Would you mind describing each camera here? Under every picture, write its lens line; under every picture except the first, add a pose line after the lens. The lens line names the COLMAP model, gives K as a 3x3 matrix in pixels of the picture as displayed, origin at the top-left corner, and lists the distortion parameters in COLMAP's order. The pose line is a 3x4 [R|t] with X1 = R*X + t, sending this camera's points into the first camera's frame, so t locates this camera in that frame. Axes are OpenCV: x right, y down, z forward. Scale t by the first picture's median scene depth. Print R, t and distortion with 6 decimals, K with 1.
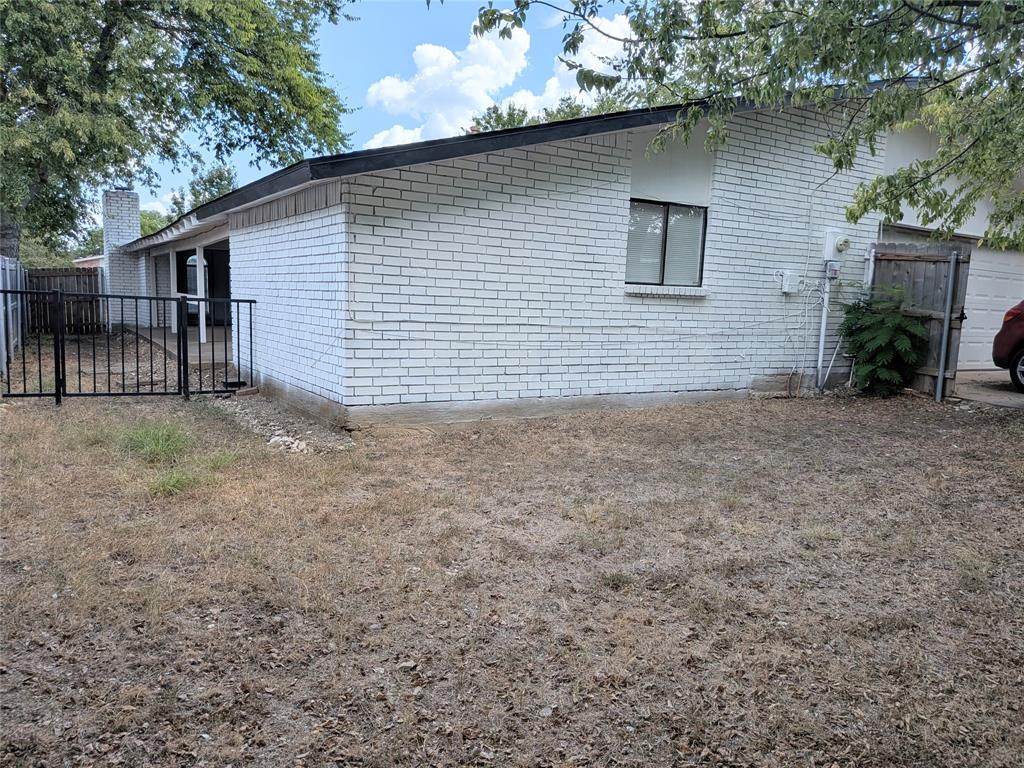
lens RADIAL K [[730.0, 0, 512.0], [0, 730.0, 384.0], [0, 0, 1]] dist [-0.048825, 0.001569]
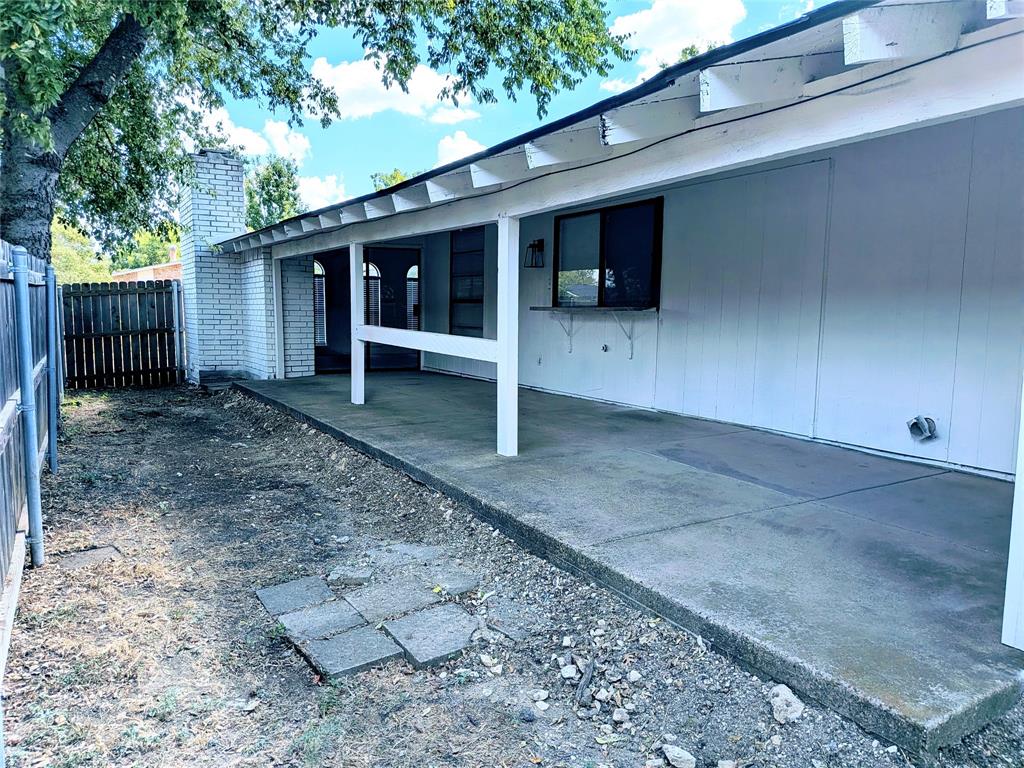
lens RADIAL K [[730.0, 0, 512.0], [0, 730.0, 384.0], [0, 0, 1]] dist [-0.048825, 0.001569]
pose [[0.999459, -0.019662, -0.026379, -0.272655], [0.019380, 0.999753, -0.010921, -0.060852], [0.026587, 0.010404, 0.999592, 0.388890]]
